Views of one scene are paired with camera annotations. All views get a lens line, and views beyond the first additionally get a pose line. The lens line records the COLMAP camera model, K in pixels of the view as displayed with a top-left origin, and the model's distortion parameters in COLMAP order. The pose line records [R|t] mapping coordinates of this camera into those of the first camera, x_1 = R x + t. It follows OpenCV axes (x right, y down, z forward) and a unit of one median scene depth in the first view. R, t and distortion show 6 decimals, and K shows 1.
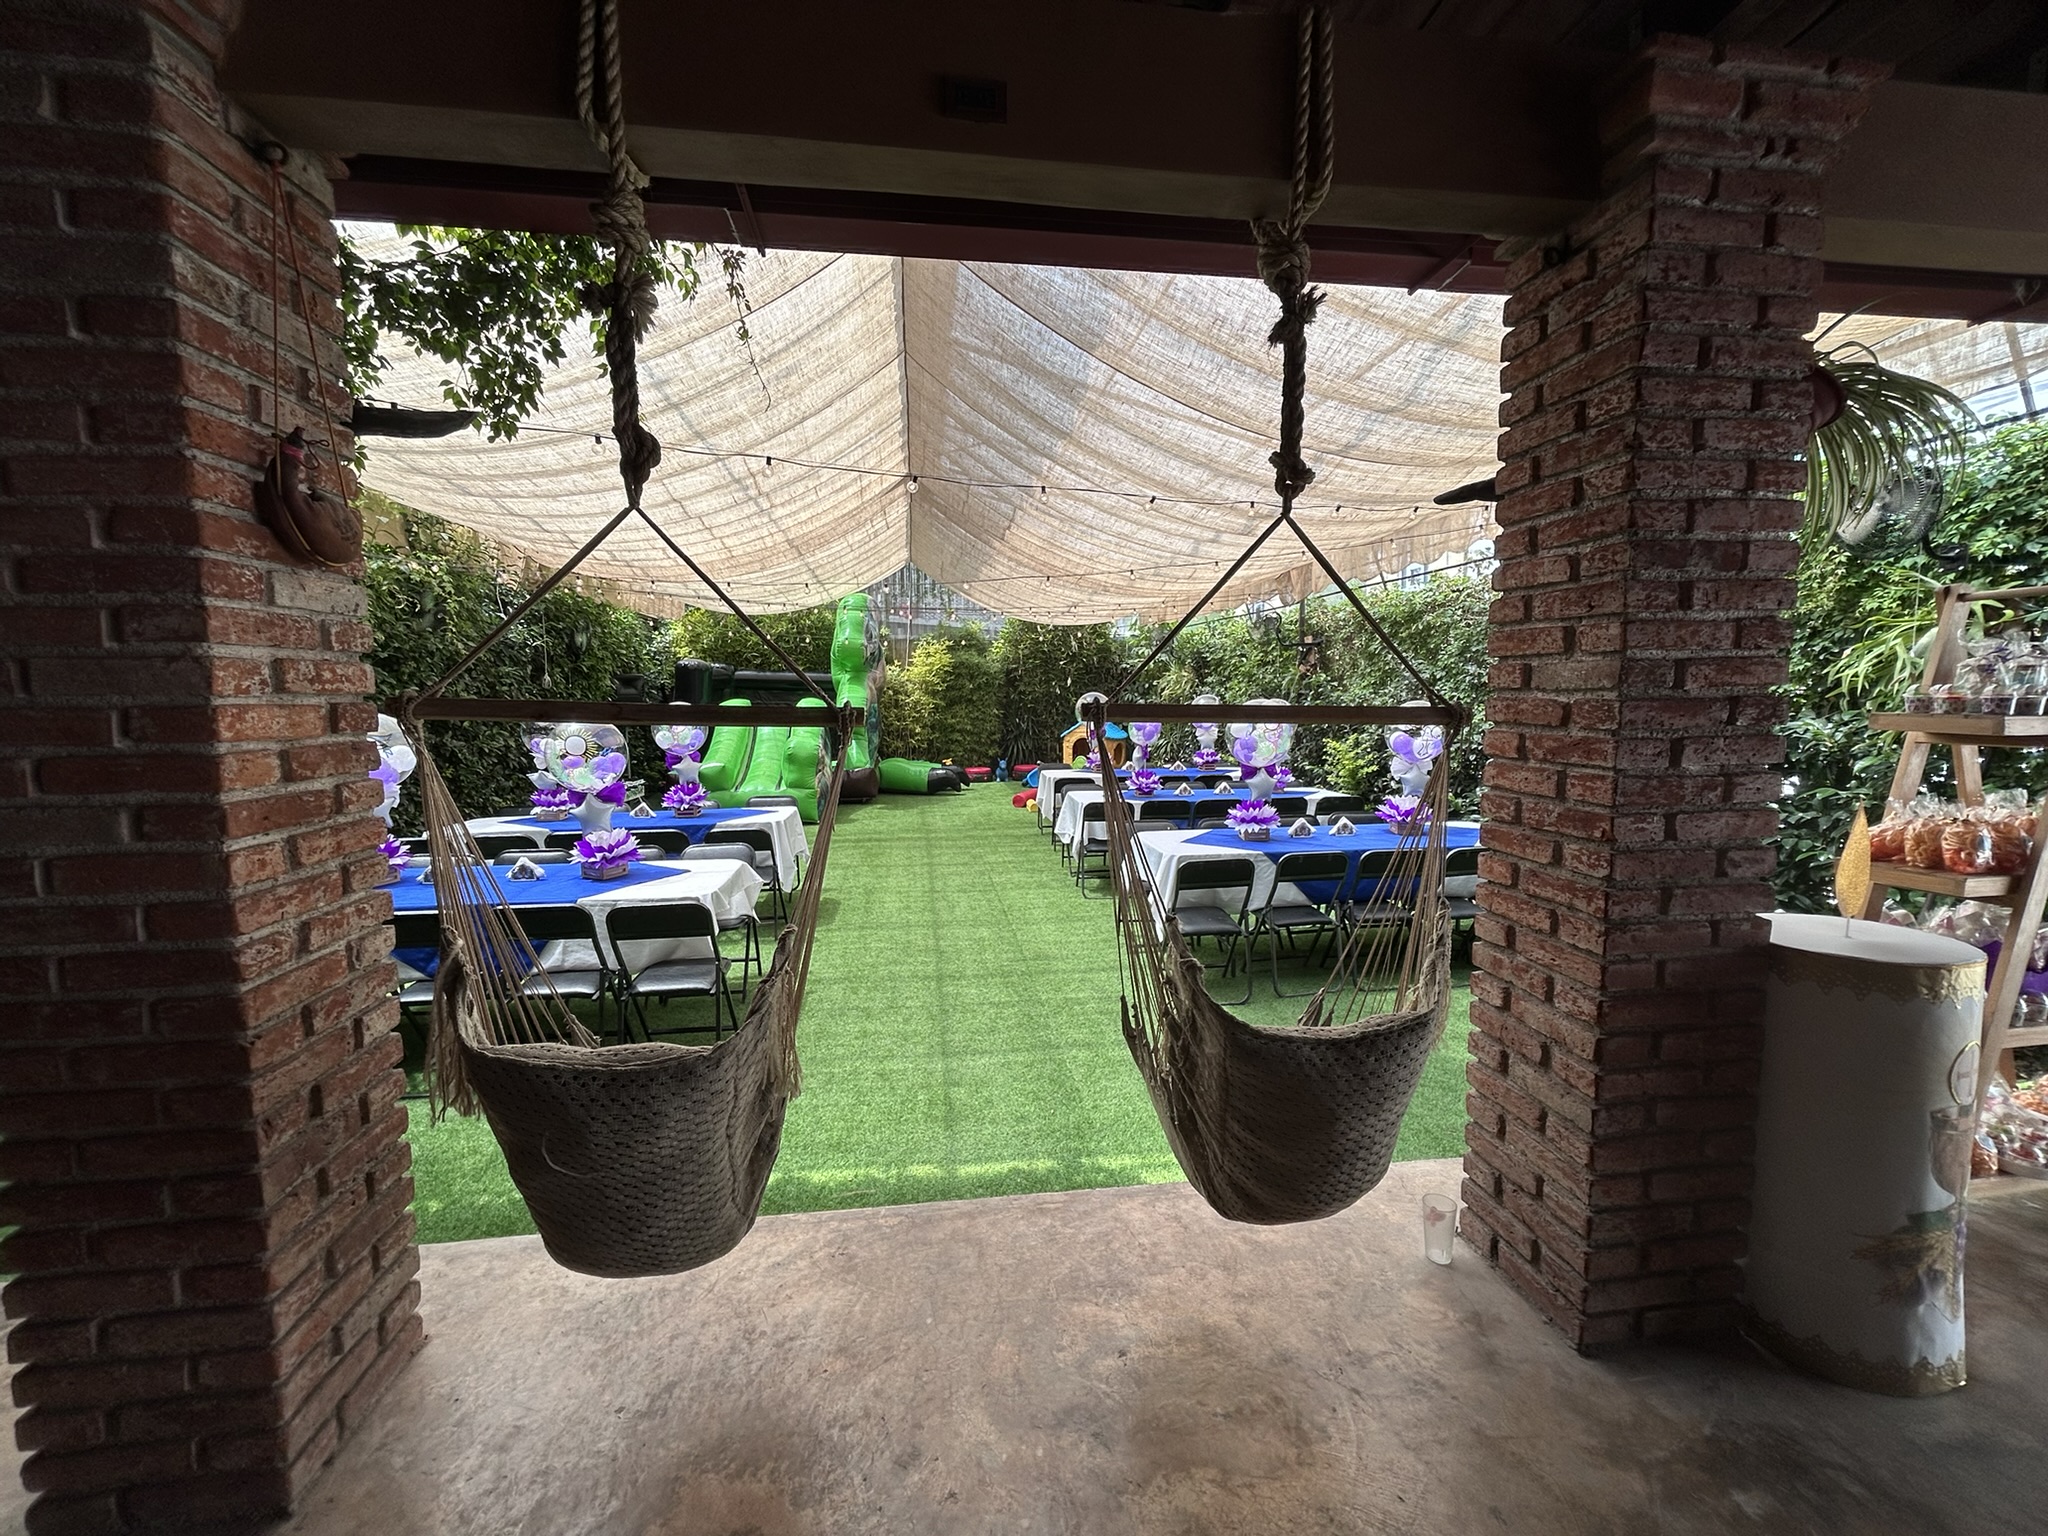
lens RADIAL K [[817.7, 0, 1018.3], [0, 817.7, 775.7], [0, 0, 1]] dist [-0.001391, -0.000912]
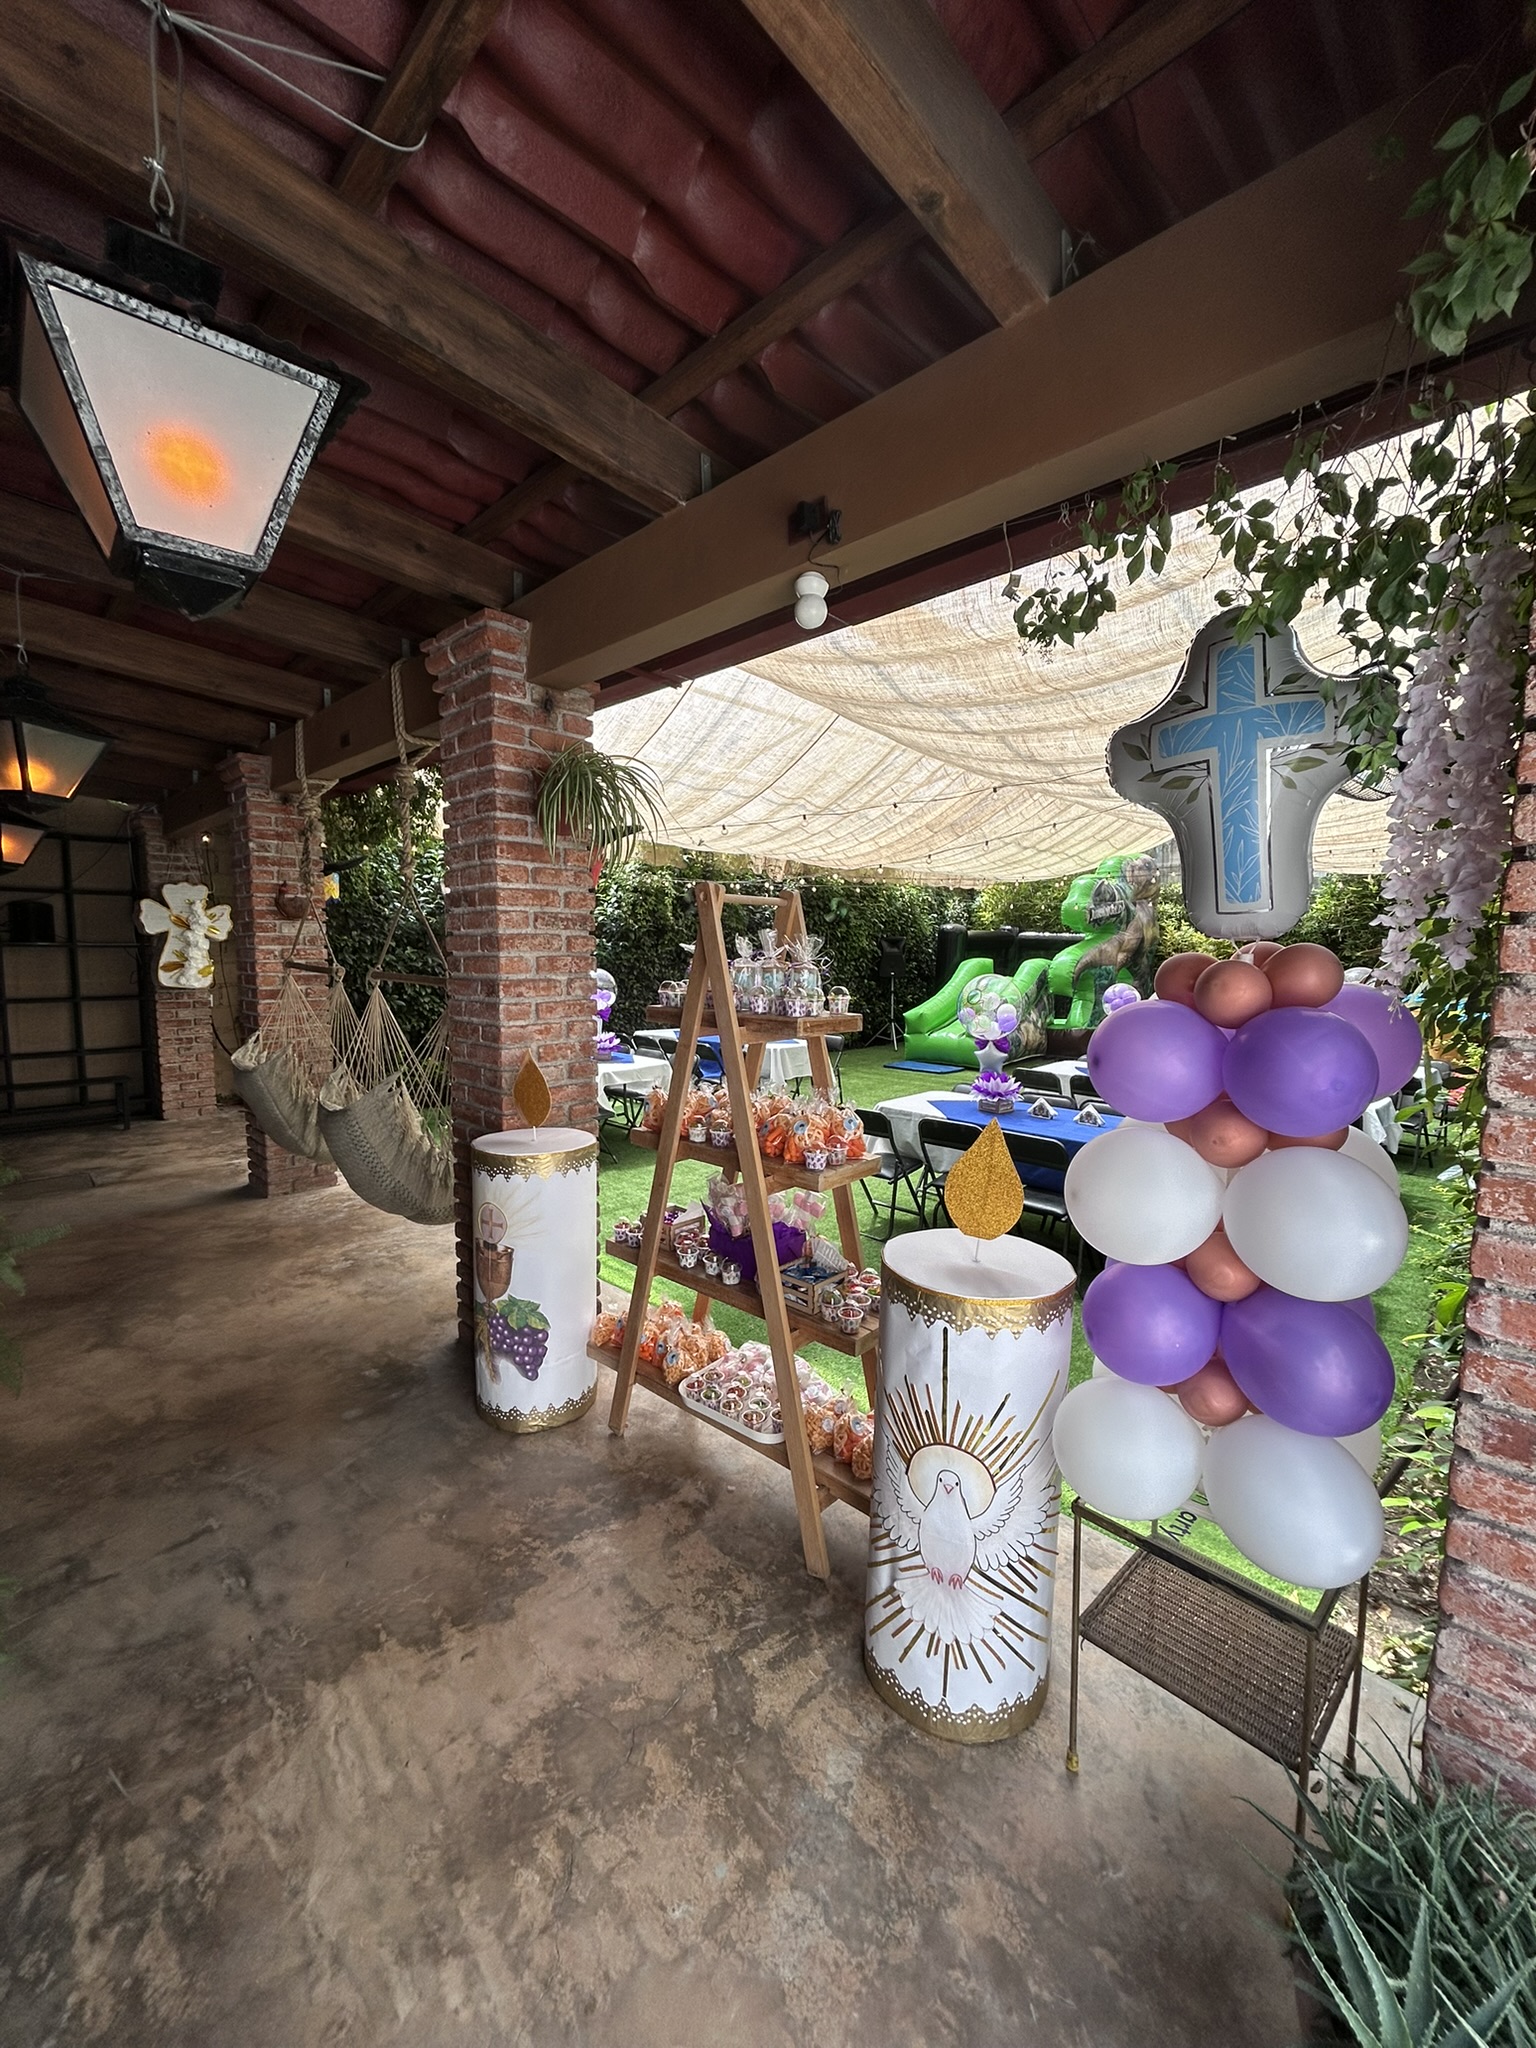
lens RADIAL K [[817.7, 0, 758.2], [0, 817.7, 1018.4], [0, 0, 1]] dist [-0.001391, -0.000912]
pose [[0.626687, 0.076427, -0.775514, 0.929339], [-0.089838, 0.995629, 0.025522, -0.037310], [0.774076, 0.053676, 0.630814, 0.129047]]
